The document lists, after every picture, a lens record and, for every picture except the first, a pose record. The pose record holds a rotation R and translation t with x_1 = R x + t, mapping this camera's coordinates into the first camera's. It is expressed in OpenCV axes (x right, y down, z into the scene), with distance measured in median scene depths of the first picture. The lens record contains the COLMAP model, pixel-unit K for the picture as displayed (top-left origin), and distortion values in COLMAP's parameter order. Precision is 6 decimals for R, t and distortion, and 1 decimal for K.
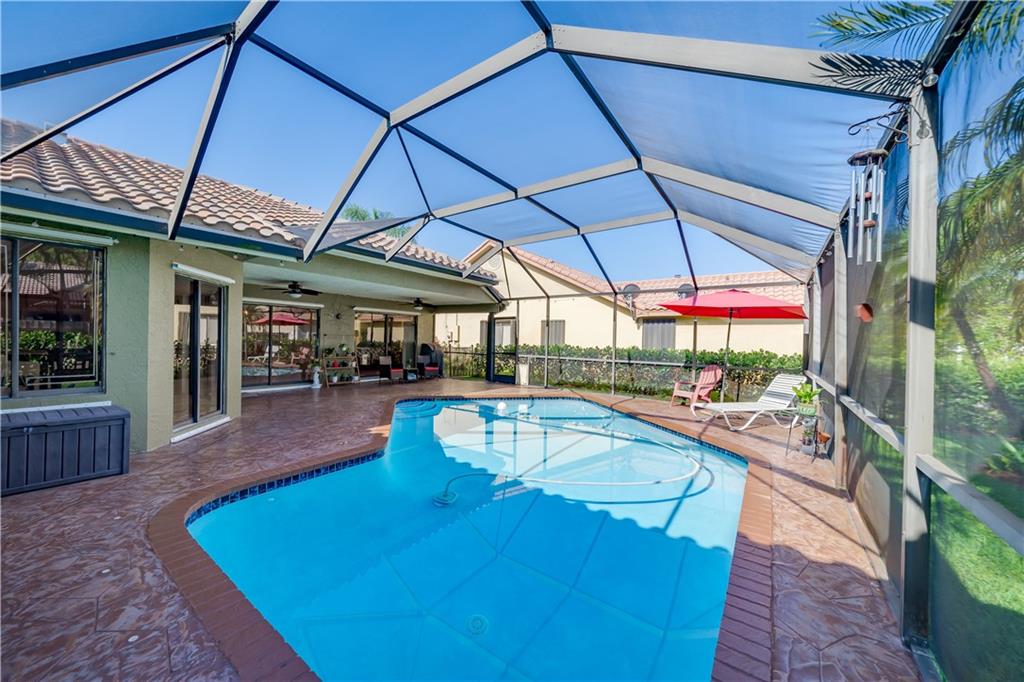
lens RADIAL K [[374.7, 0, 481.1], [0, 374.7, 339.7], [0, 0, 1]] dist [0.000083, 0.000047]
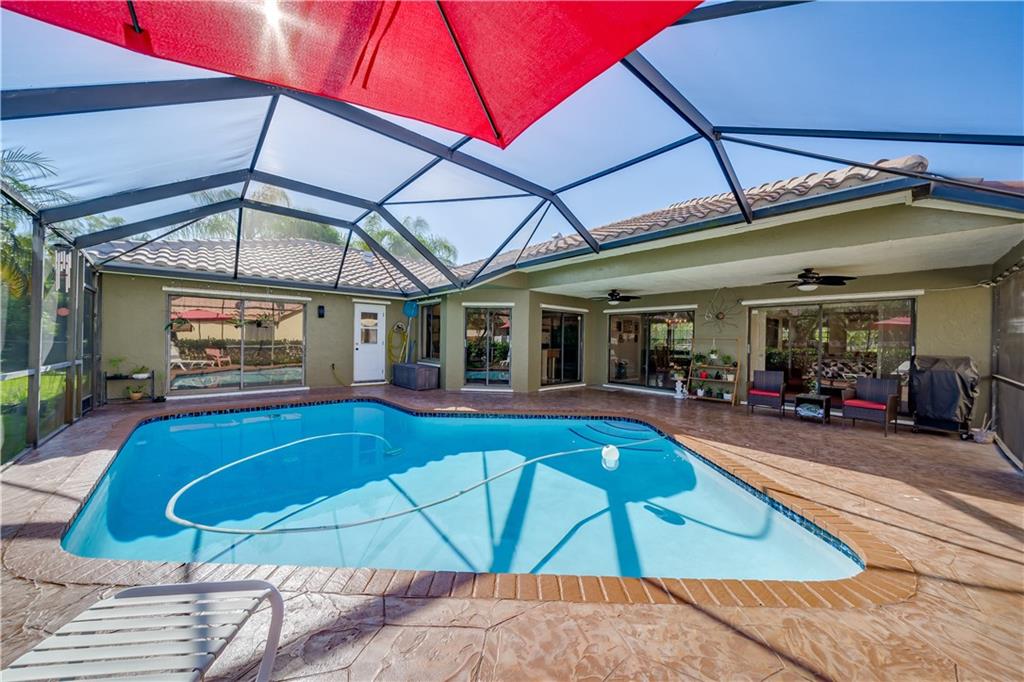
lens RADIAL K [[355.7, 0, 509.0], [0, 355.7, 341.5], [0, 0, 1]] dist [-0.001569, -0.000346]
pose [[-0.199378, -0.020169, -0.979715, 0.448484], [-0.023374, 0.999602, -0.015822, 0.014452], [0.979644, 0.019745, -0.199770, 0.711778]]
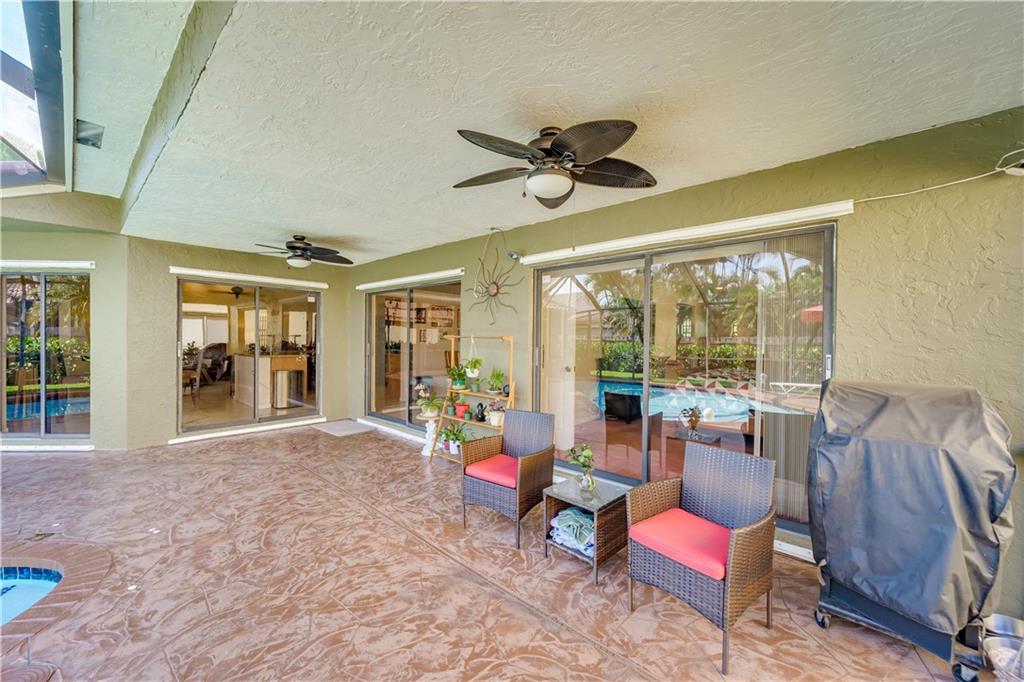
lens RADIAL K [[396.9, 0, 512.0], [0, 396.9, 341.0], [0, 0, 1]] dist [-0.001458, -0.000050]
pose [[-0.086658, -0.015067, -0.996124, 0.031045], [-0.015354, 0.999787, -0.013787, -0.003177], [0.996120, 0.014100, -0.086871, 1.051771]]
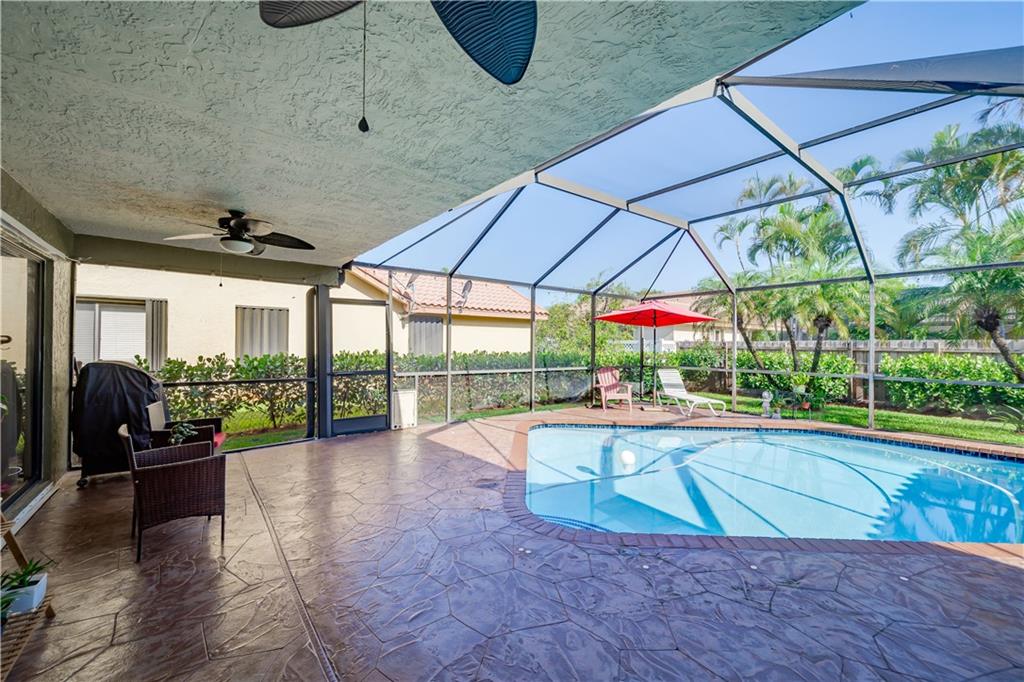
lens RADIAL K [[414.6, 0, 509.8], [0, 414.6, 341.6], [0, 0, 1]] dist [-0.001207, -0.000208]
pose [[0.239309, -0.010224, 0.970890, -0.461061], [-0.000561, 0.999943, 0.010668, -0.012383], [-0.970943, -0.003097, 0.239290, 0.745586]]
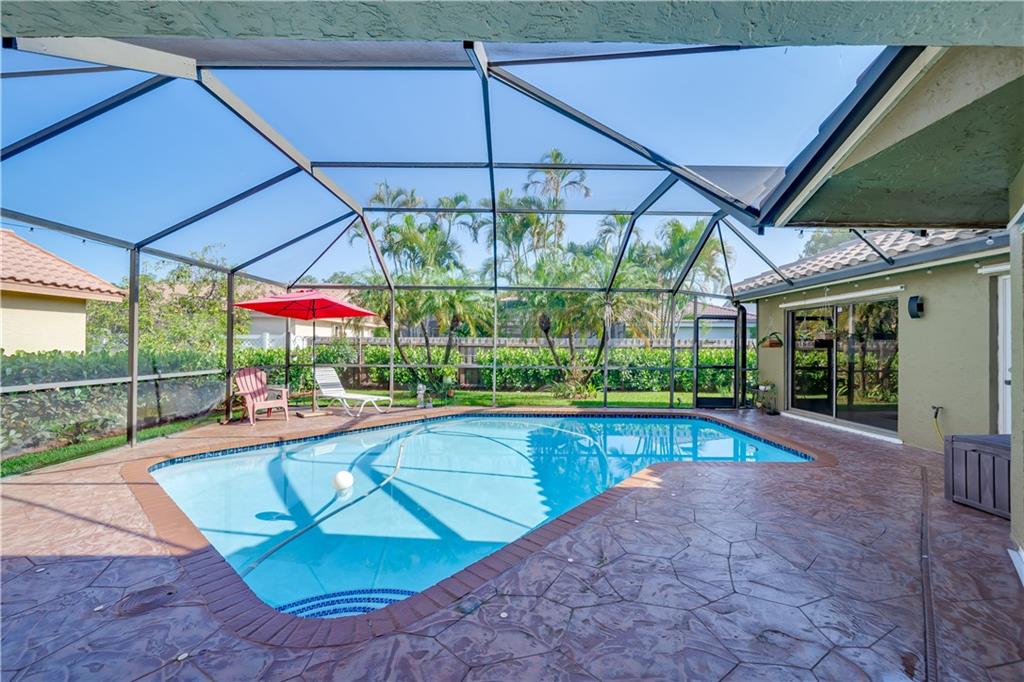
lens RADIAL K [[414.6, 0, 509.8], [0, 414.6, 341.6], [0, 0, 1]] dist [-0.001207, -0.000208]
pose [[-0.619962, -0.020572, 0.784362, -0.360939], [-0.019401, 0.999753, 0.010886, -0.009206], [-0.784392, -0.008468, -0.620208, 0.845688]]
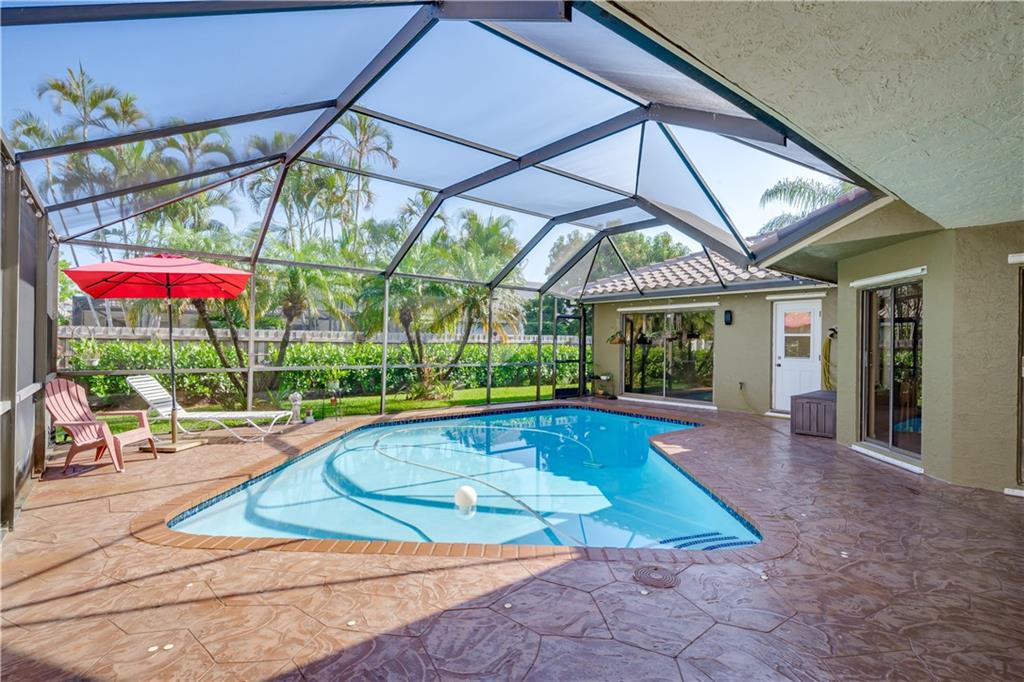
lens RADIAL K [[499.0, 0, 508.9], [0, 499.0, 342.1], [0, 0, 1]] dist [0.002069, 0.001011]
pose [[-0.974645, -0.033359, 0.221257, -0.073045], [-0.032656, 0.999443, 0.006835, -0.003296], [-0.221362, -0.000564, -0.975191, 1.138915]]
